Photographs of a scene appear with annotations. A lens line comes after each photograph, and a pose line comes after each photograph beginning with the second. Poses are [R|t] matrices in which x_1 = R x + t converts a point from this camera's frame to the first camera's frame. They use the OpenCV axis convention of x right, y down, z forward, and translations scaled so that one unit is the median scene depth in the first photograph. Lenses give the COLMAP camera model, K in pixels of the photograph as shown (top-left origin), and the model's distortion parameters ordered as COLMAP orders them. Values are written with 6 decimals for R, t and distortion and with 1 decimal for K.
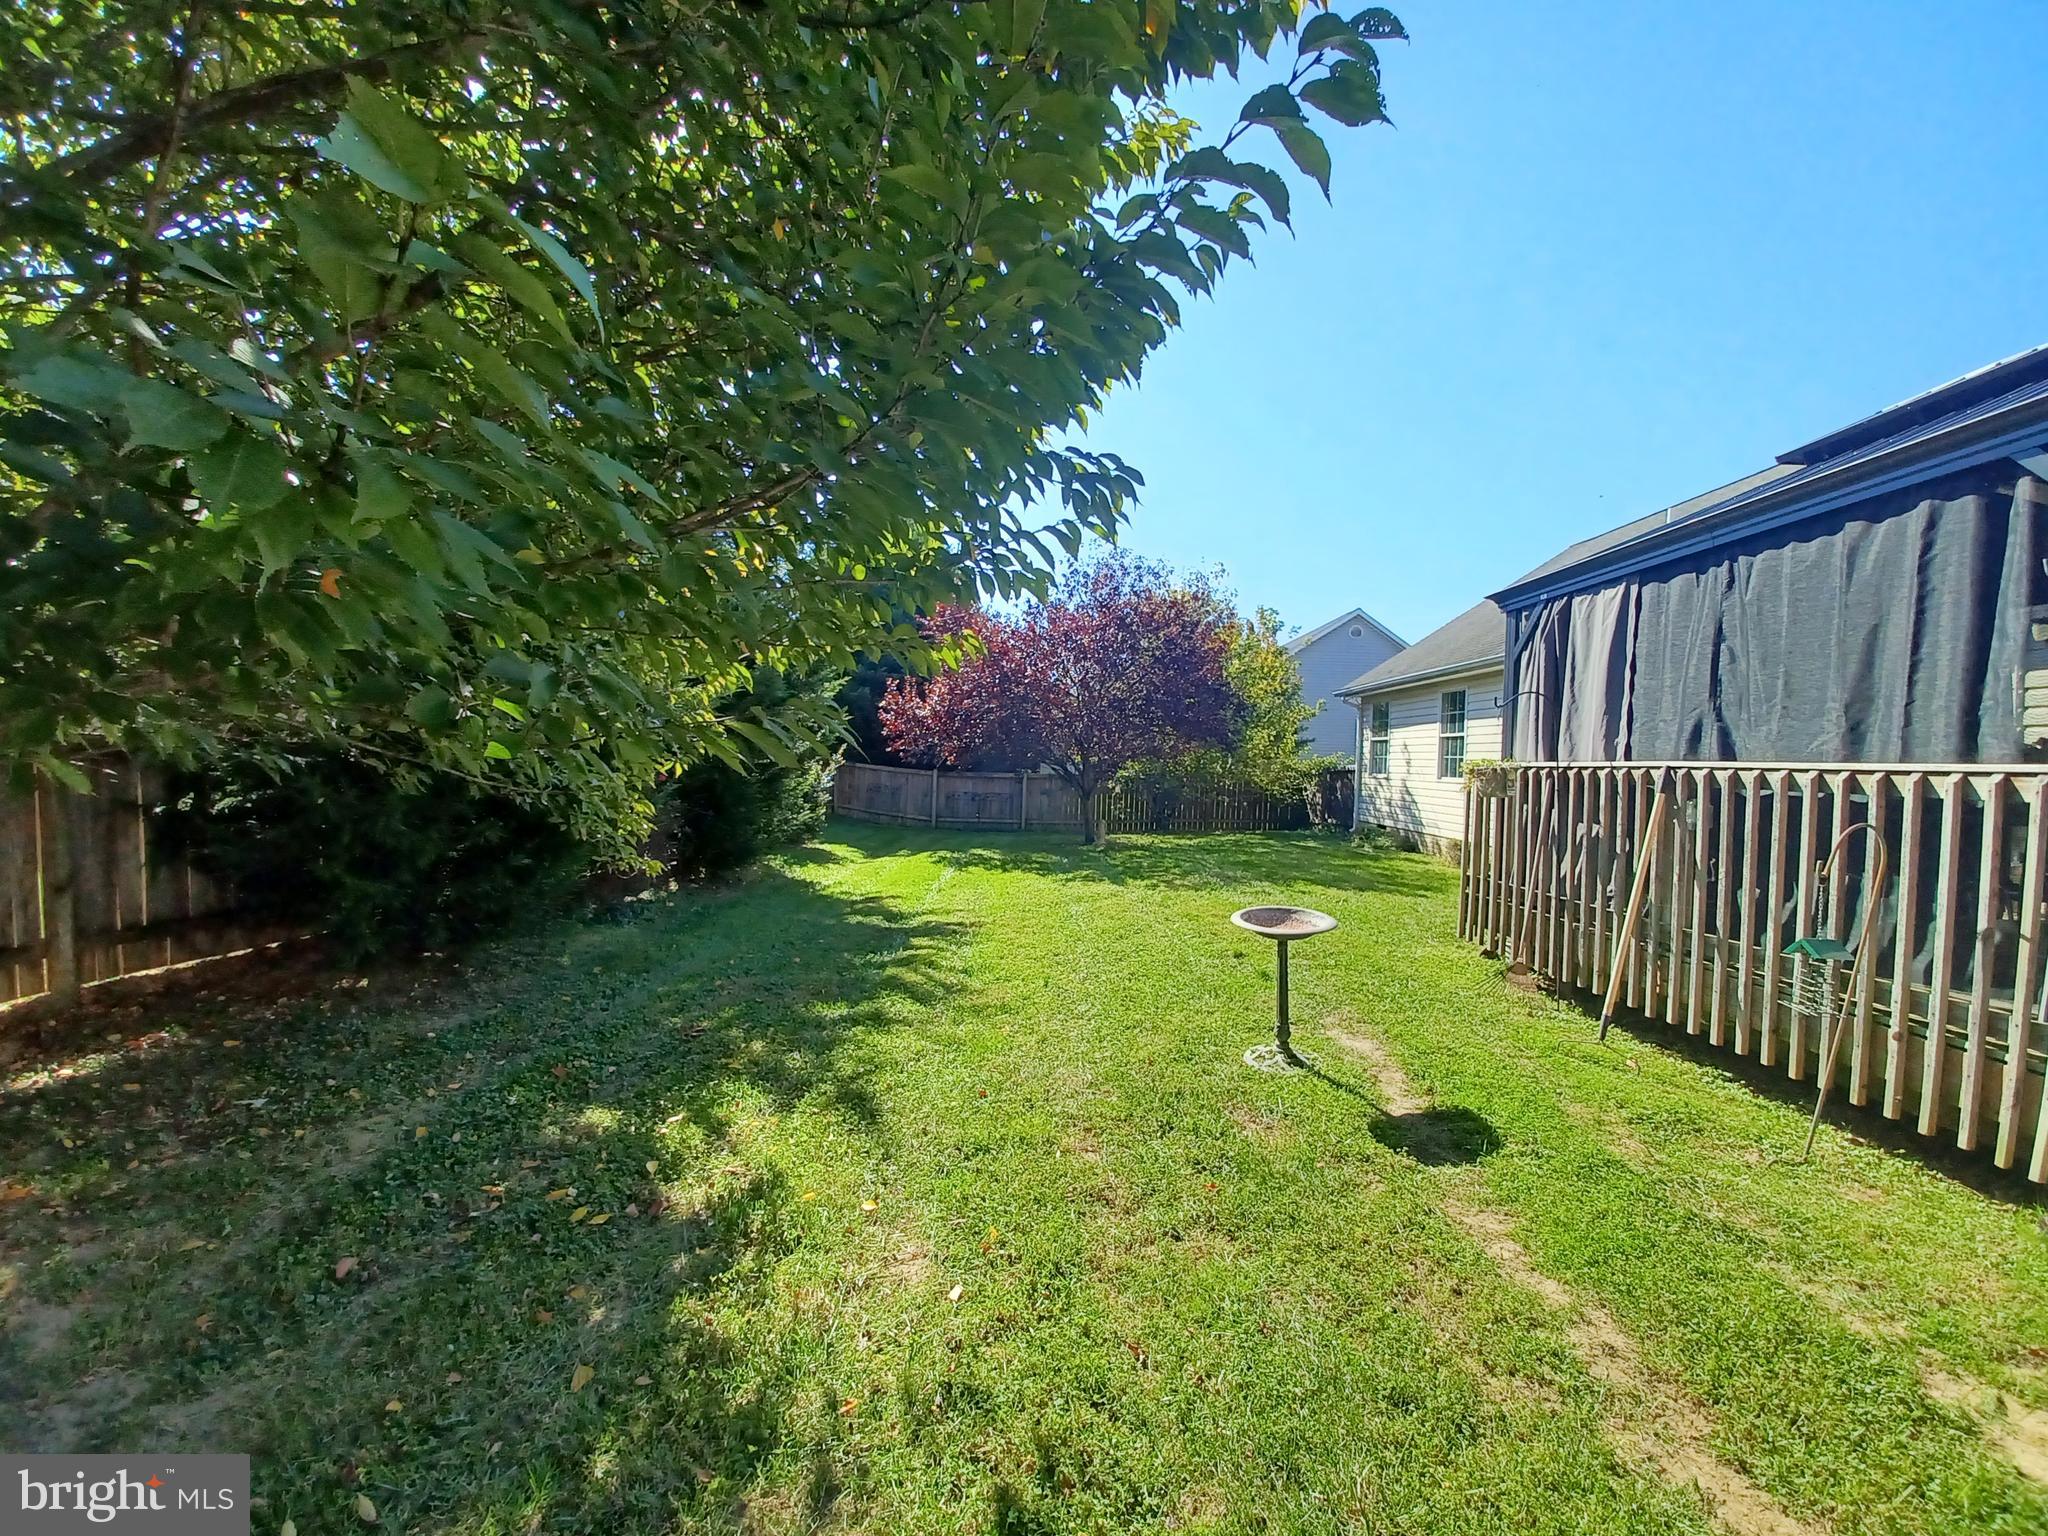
lens RADIAL K [[810.8, 0, 1030.2], [0, 810.8, 766.0], [0, 0, 1]] dist [0.024176, -0.019965]
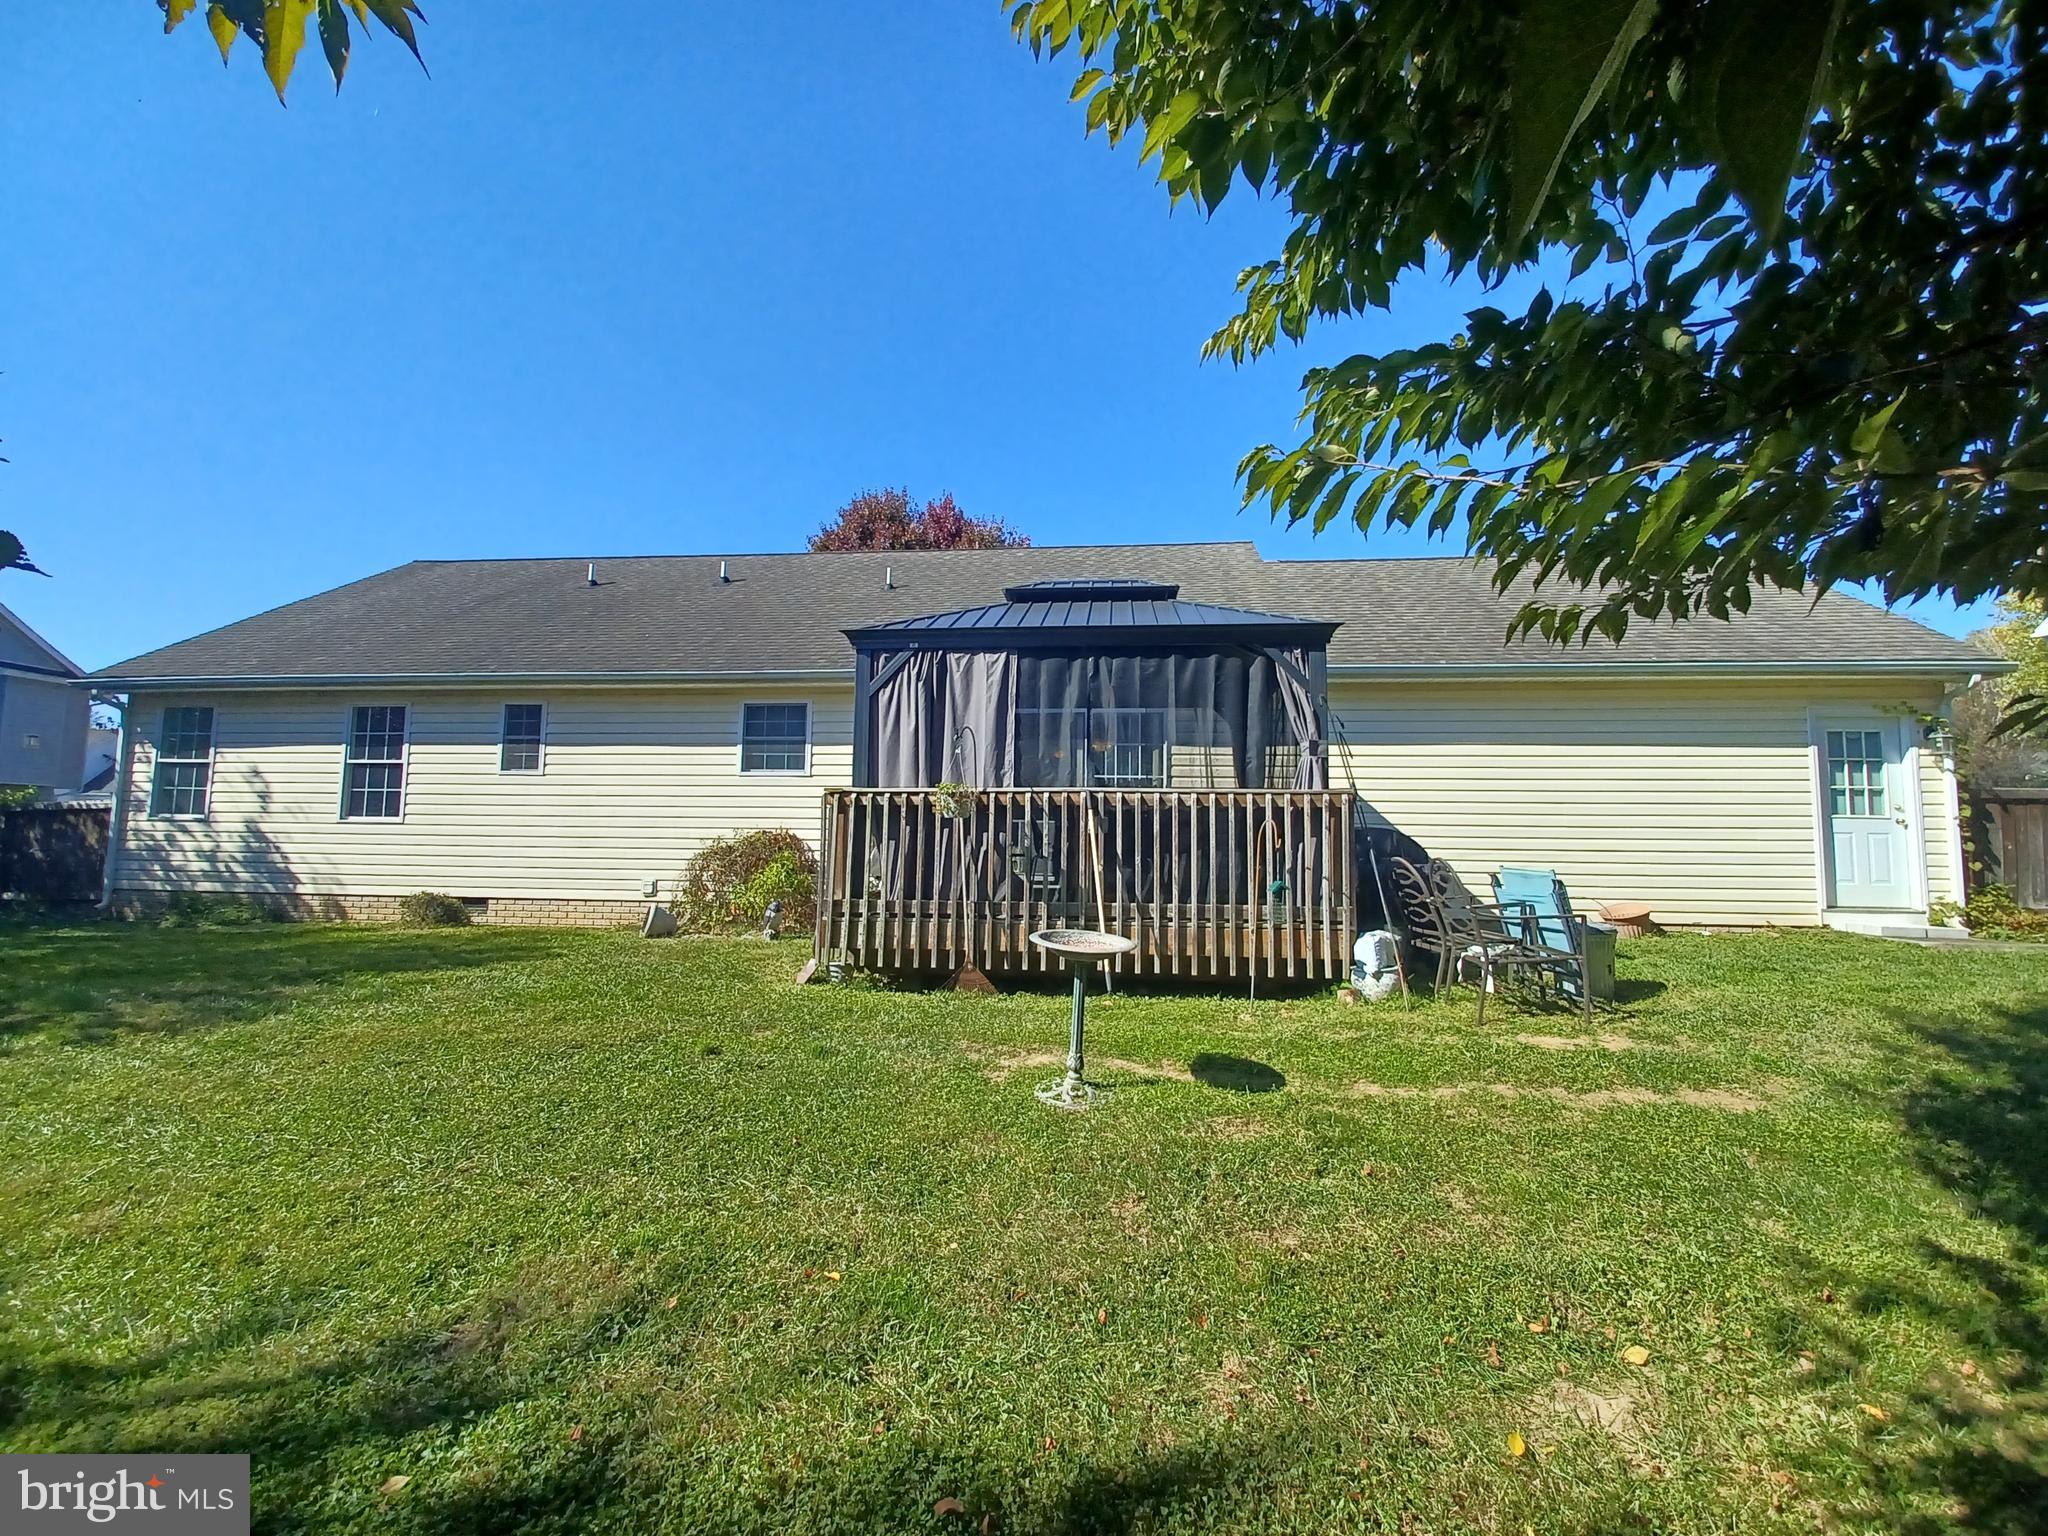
lens RADIAL K [[810.8, 0, 1030.2], [0, 810.8, 766.0], [0, 0, 1]] dist [0.024176, -0.019965]
pose [[0.089568, 0.055225, 0.994448, -0.195164], [0.003082, 0.998441, -0.055724, 0.011129], [-0.995976, 0.008056, 0.089259, 0.290359]]
